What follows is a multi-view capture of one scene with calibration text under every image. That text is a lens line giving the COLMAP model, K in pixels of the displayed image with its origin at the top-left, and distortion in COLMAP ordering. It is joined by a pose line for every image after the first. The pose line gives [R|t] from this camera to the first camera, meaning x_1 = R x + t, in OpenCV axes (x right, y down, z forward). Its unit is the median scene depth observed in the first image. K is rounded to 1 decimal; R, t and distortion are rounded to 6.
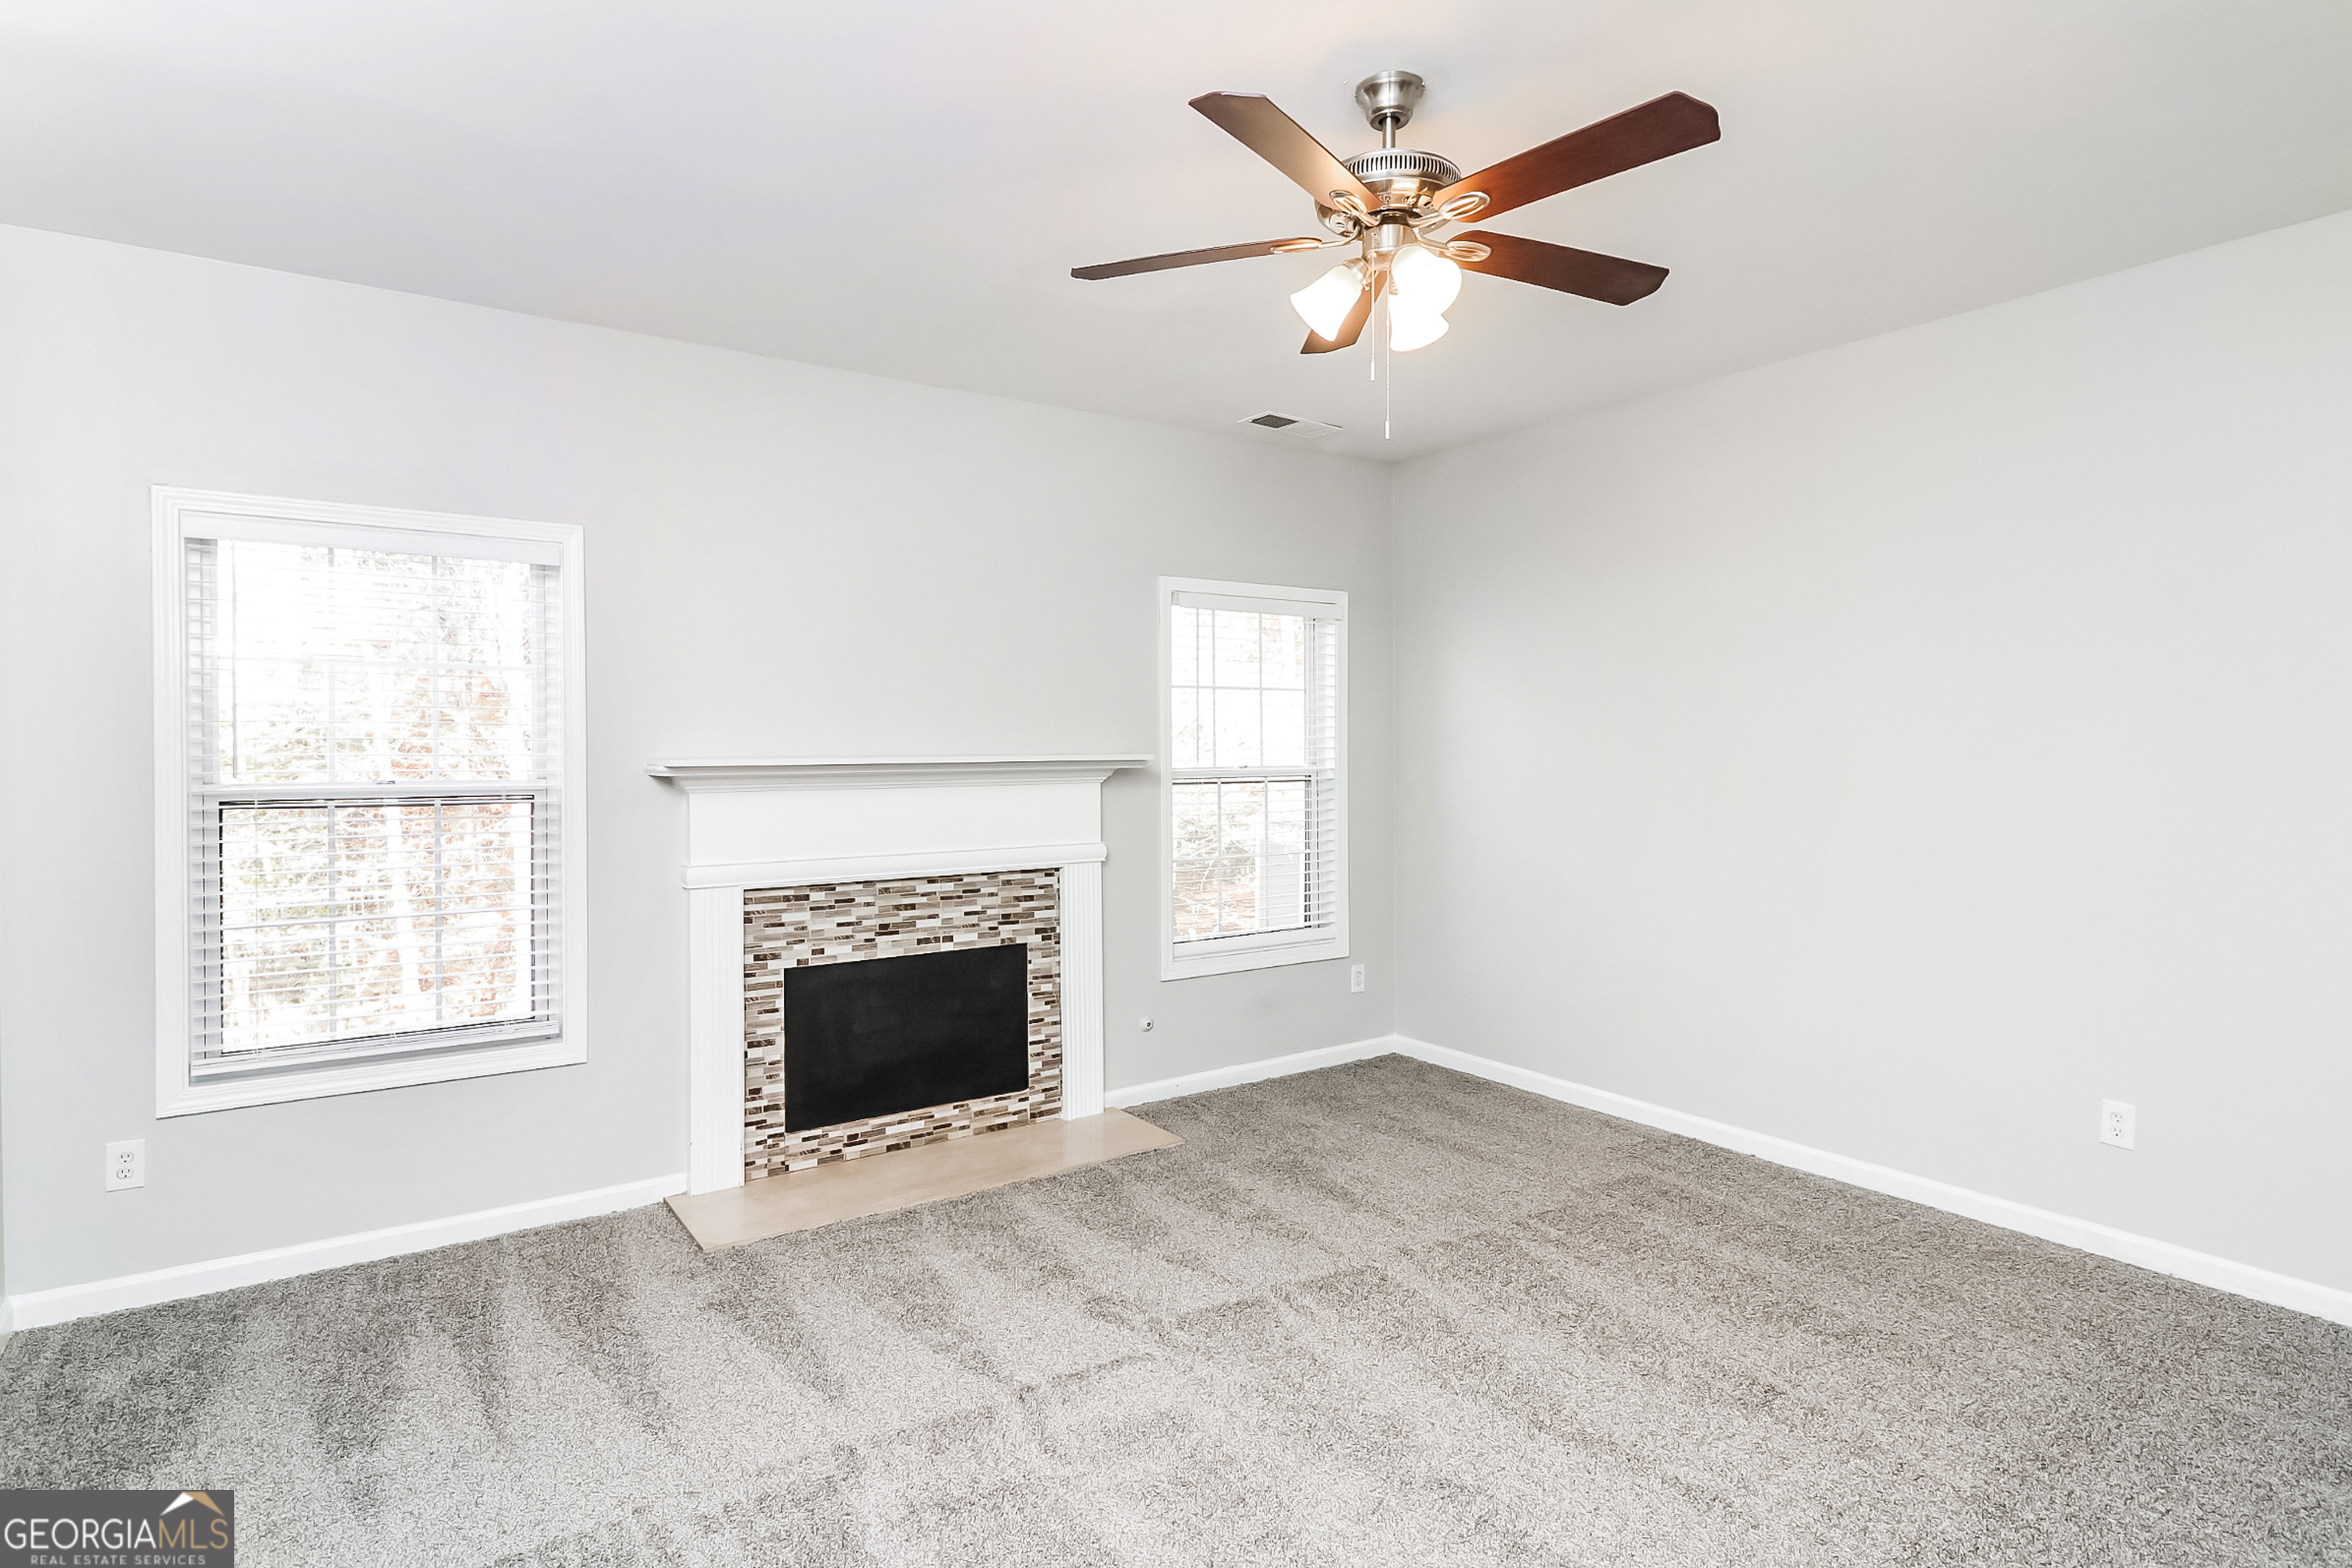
lens RADIAL K [[1242.0, 0, 1138.5], [0, 1242.0, 766.3], [0, 0, 1]] dist [-0.028930, -0.000292]
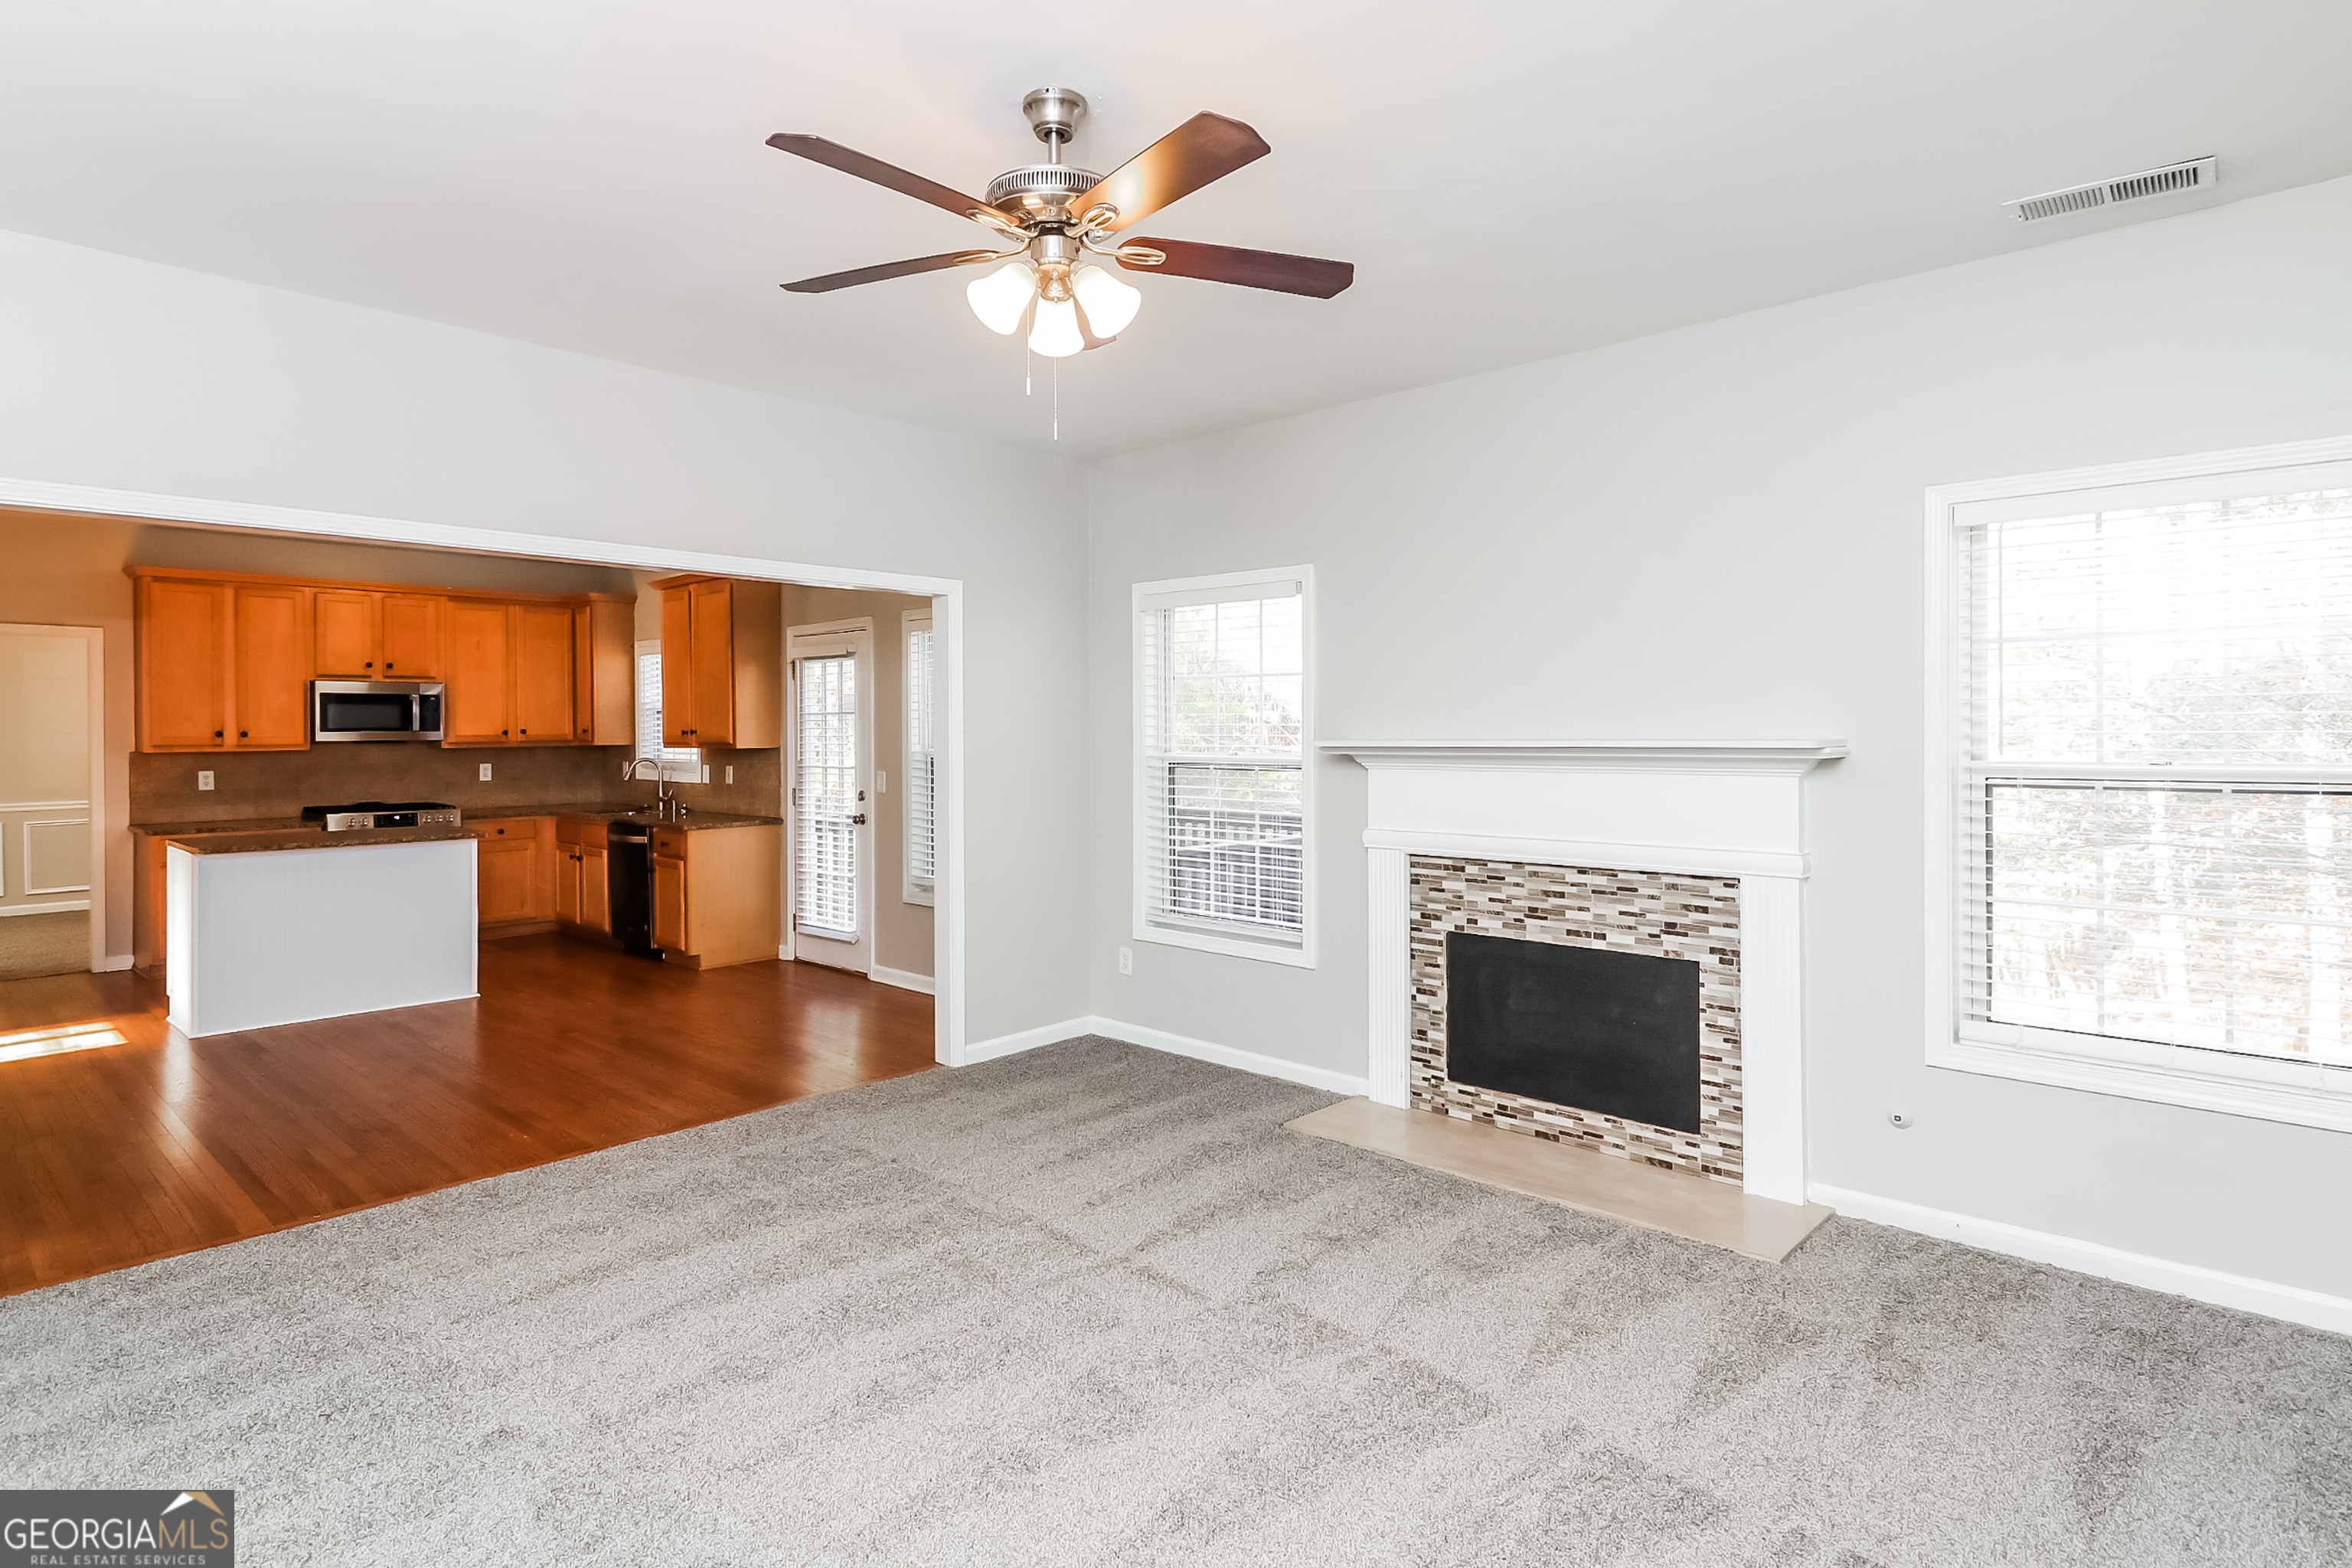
lens RADIAL K [[1289.8, 0, 1206.5], [0, 1289.8, 739.6], [0, 0, 1]] dist [0.003514, 0.003619]
pose [[0.193948, 0.010385, -0.980957, 0.751288], [-0.011973, 0.999895, 0.008218, -0.013653], [0.980939, 0.010151, 0.194052, 0.525534]]
